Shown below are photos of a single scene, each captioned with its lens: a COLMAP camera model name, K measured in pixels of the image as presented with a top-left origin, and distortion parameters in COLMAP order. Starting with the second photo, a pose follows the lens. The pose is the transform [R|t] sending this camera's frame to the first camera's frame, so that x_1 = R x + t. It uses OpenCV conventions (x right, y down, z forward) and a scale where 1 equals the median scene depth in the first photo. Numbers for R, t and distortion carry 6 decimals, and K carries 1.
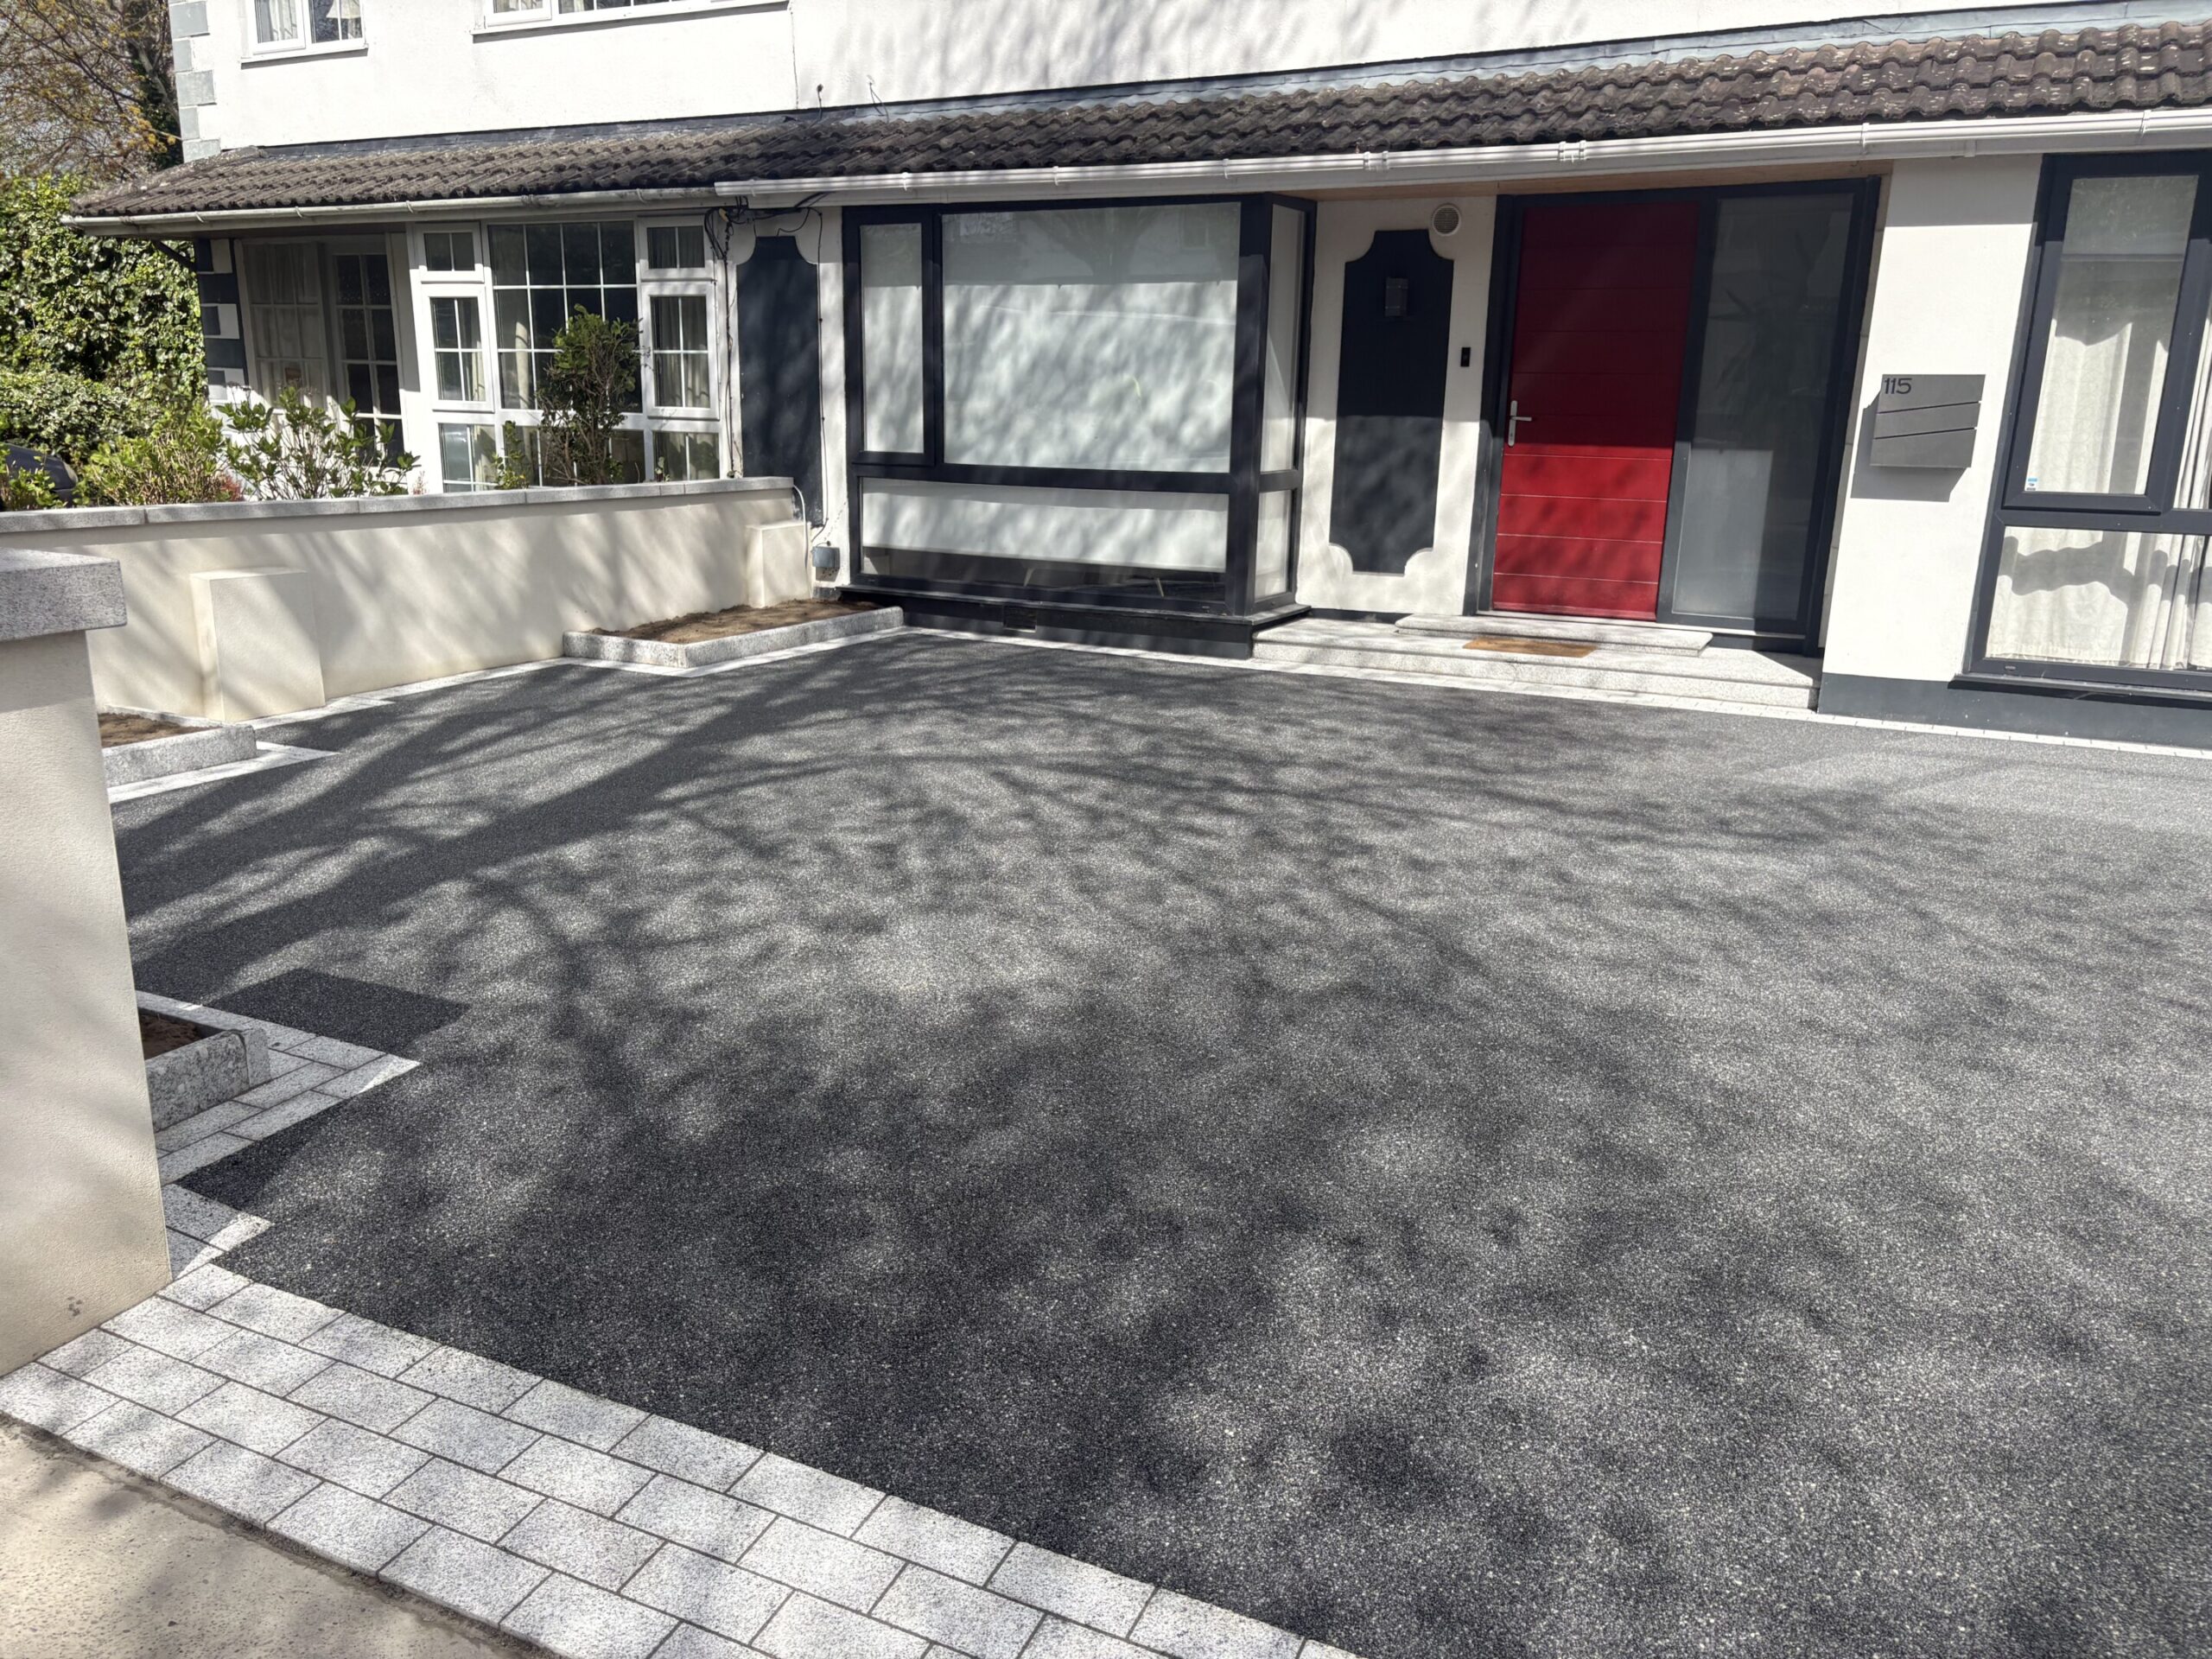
lens RADIAL K [[1654.9, 0, 1093.7], [0, 1654.9, 828.6], [0, 0, 1]] dist [0.064272, -0.064598]
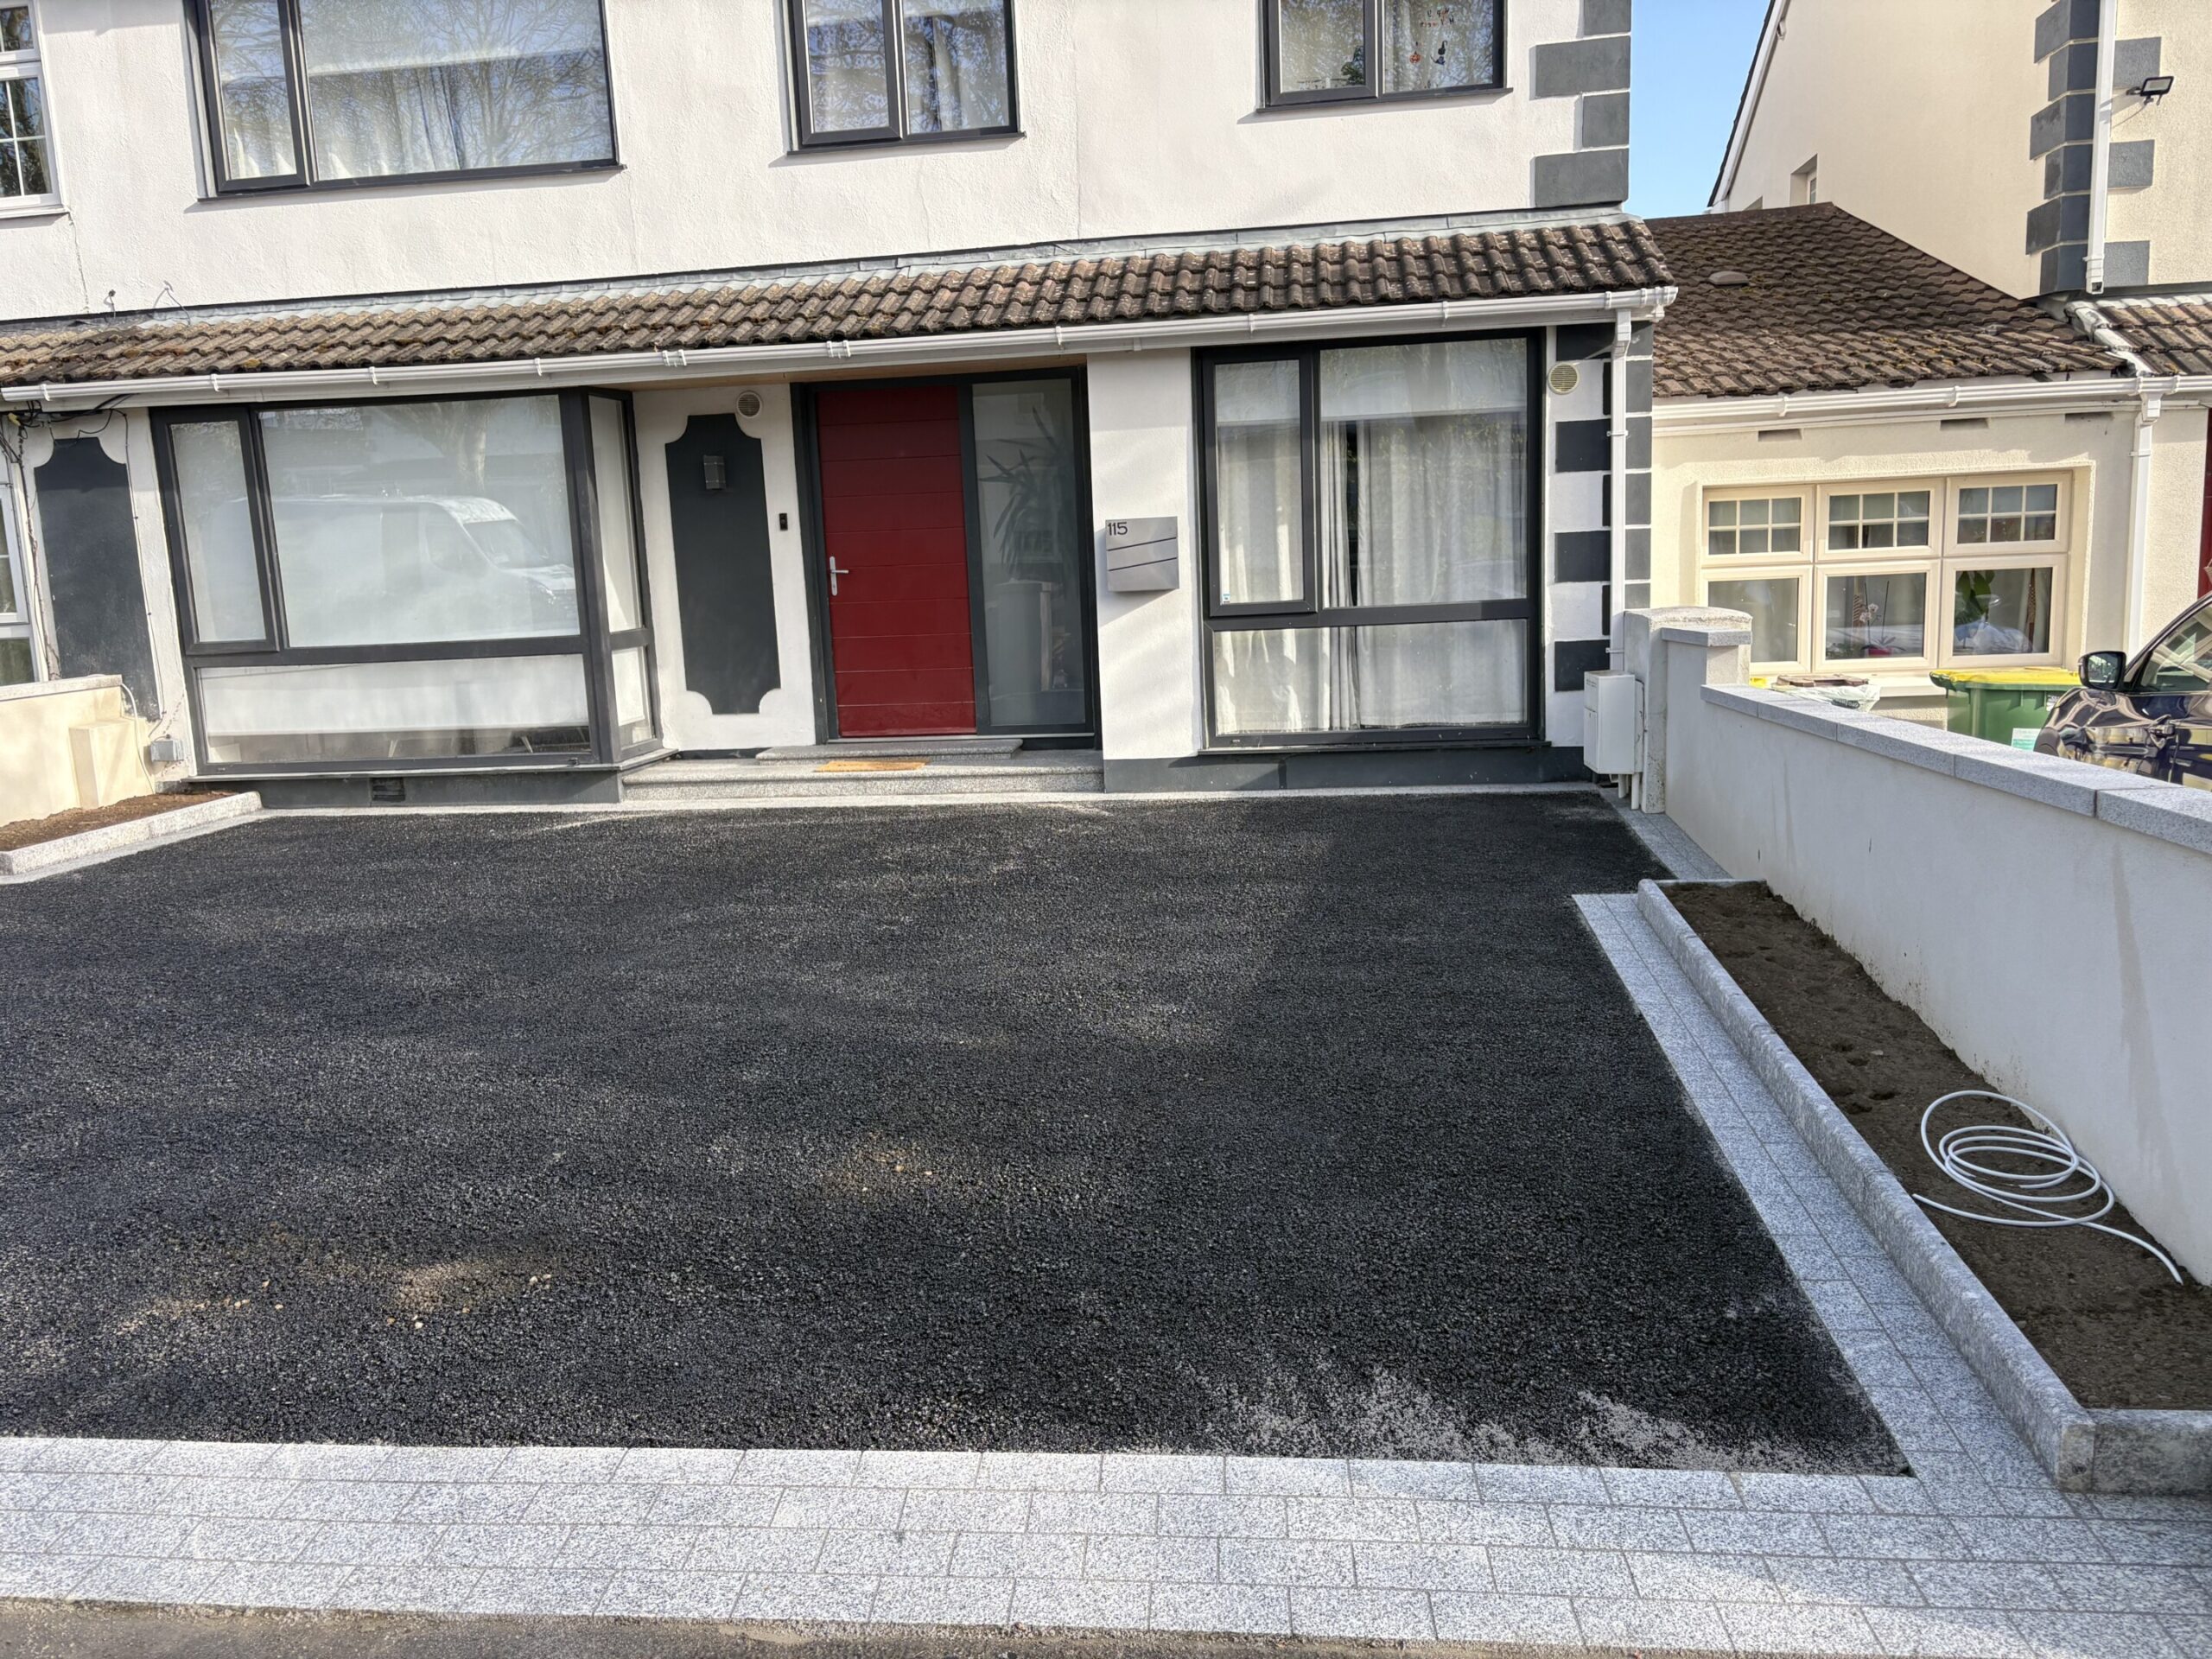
lens RADIAL K [[1674.2, 0, 1102.4], [0, 1674.2, 802.5], [0, 0, 1]] dist [0.035498, -0.024161]
pose [[0.939696, -0.109871, 0.323883, 0.038898], [0.144091, 0.986030, -0.083565, 0.035796], [-0.310177, 0.125194, 0.942399, -0.128855]]
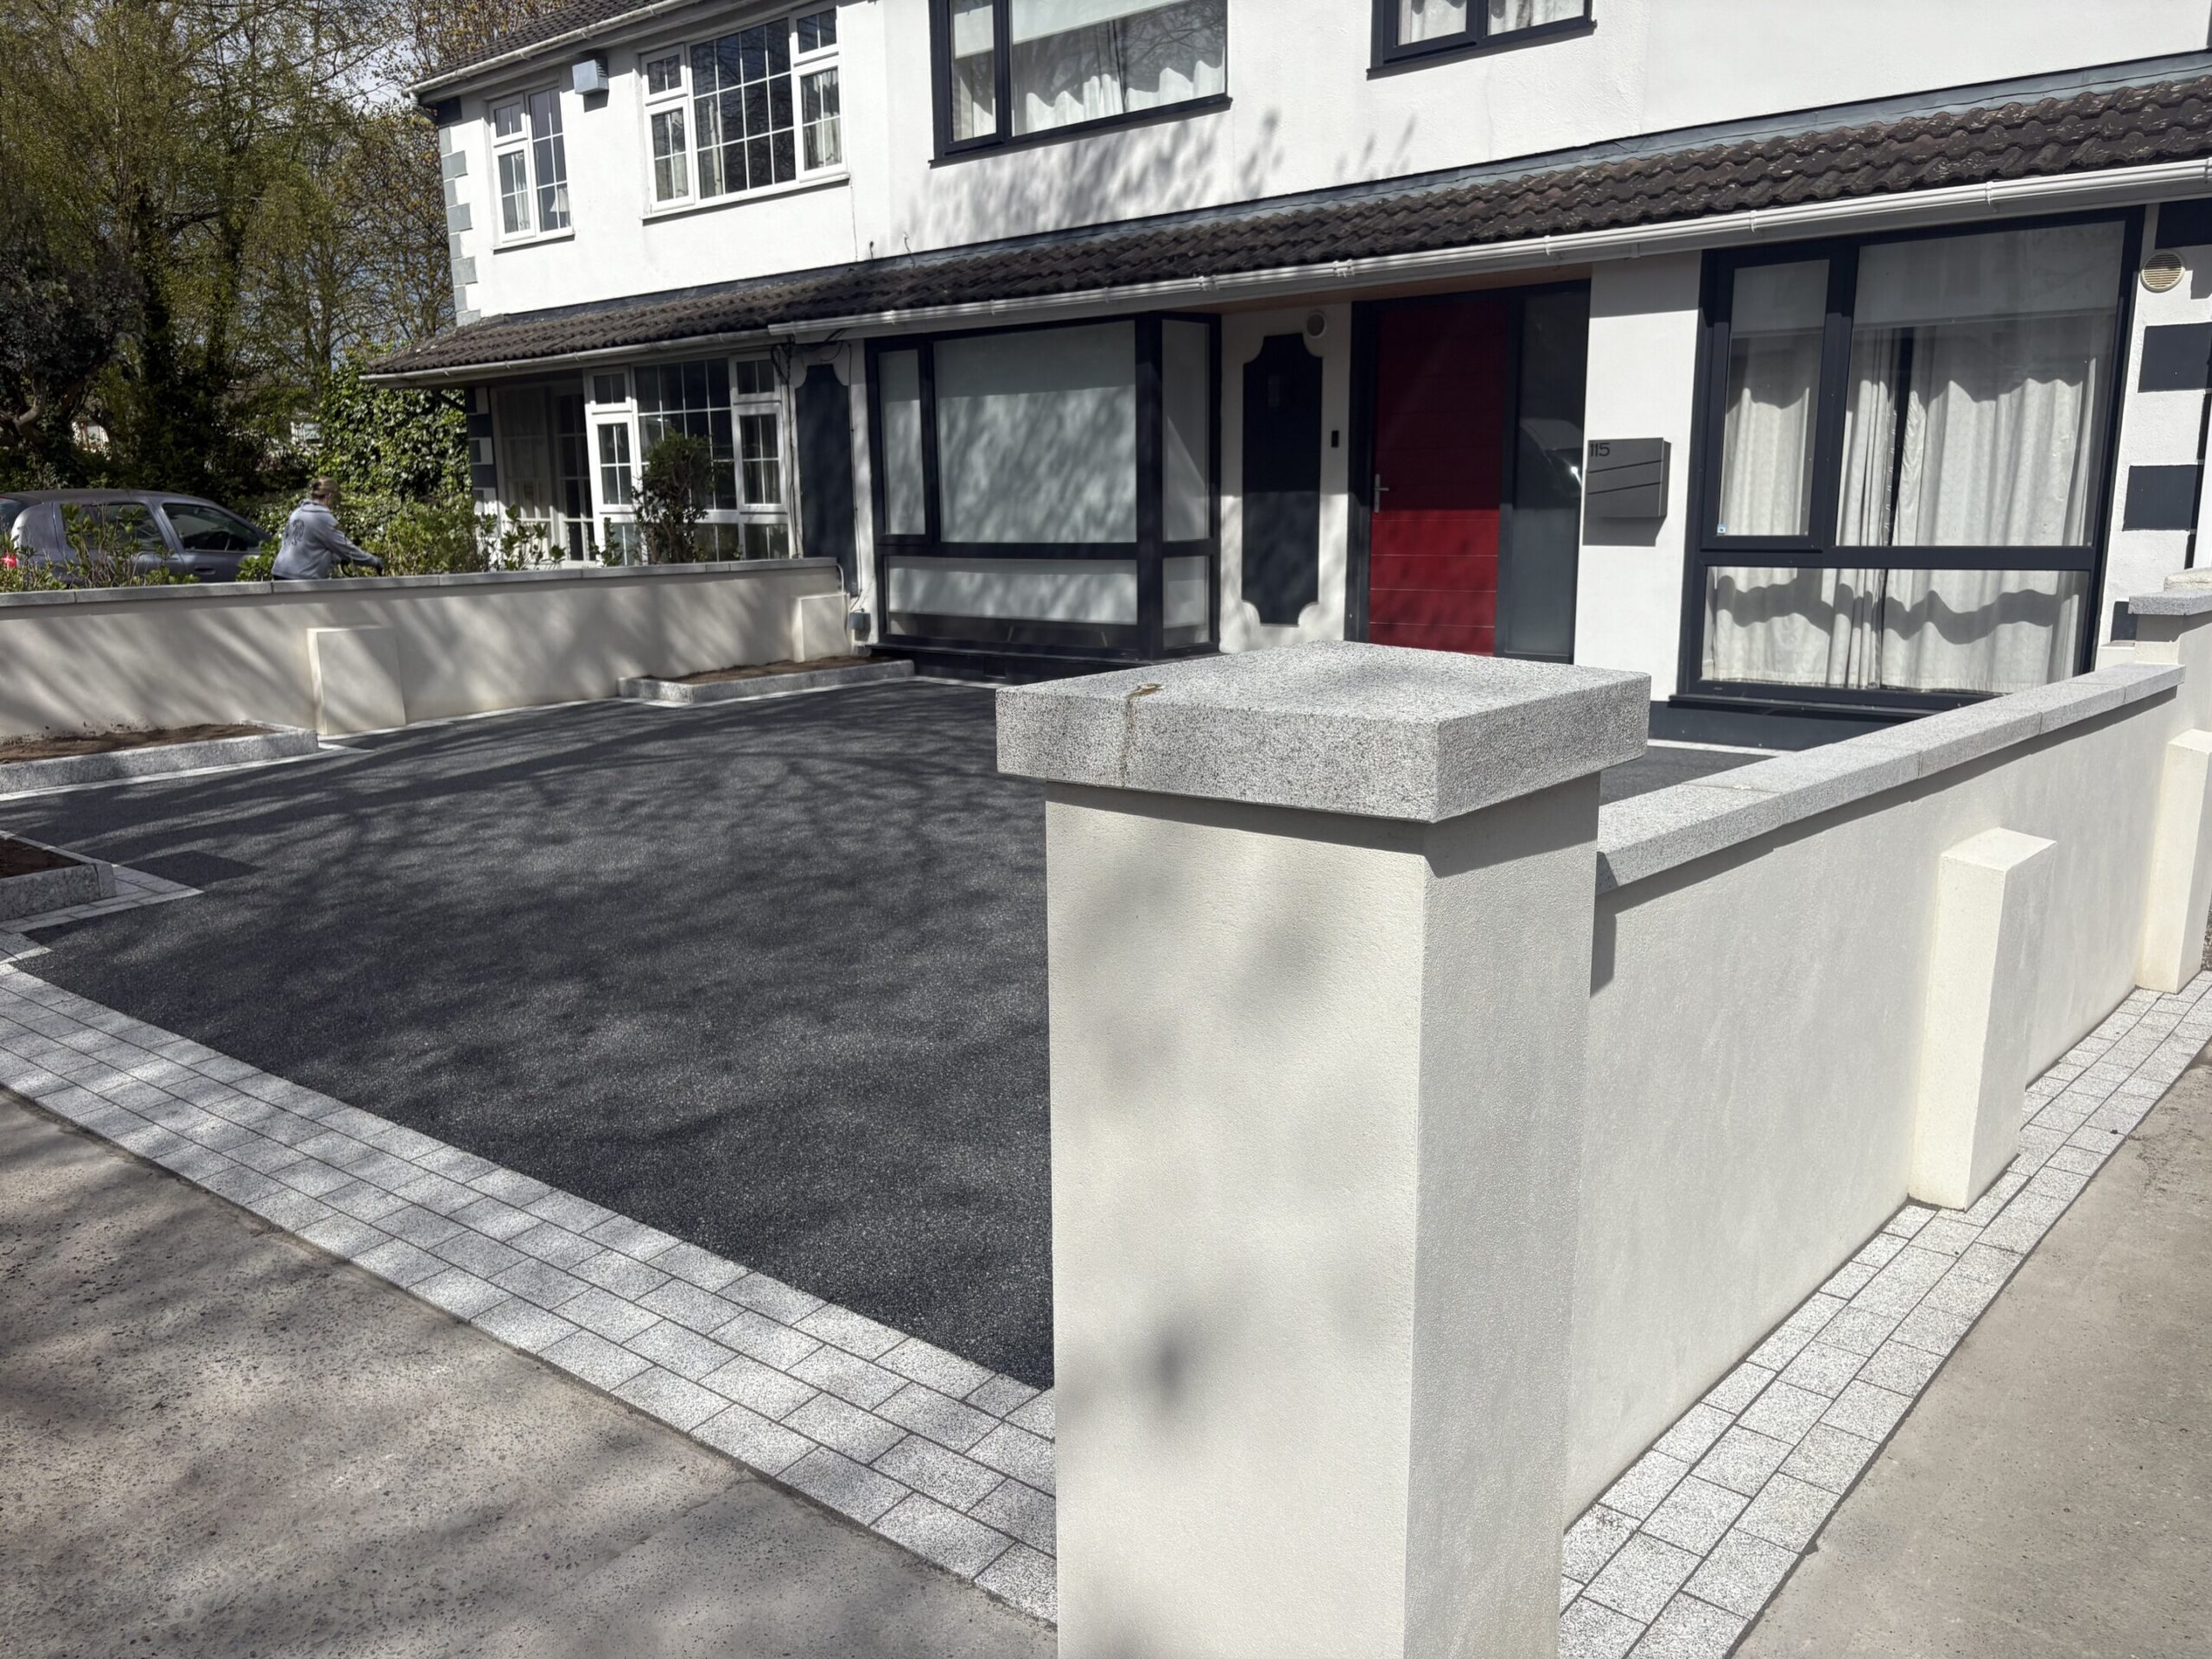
lens RADIAL K [[1665.6, 0, 1095.9], [0, 1665.6, 834.5], [0, 0, 1]] dist [0.047134, -0.046790]
pose [[0.975142, 0.011247, -0.221296, 0.351130], [-0.022950, 0.998466, -0.050384, 0.062937], [0.220390, 0.054211, 0.973904, -0.179340]]
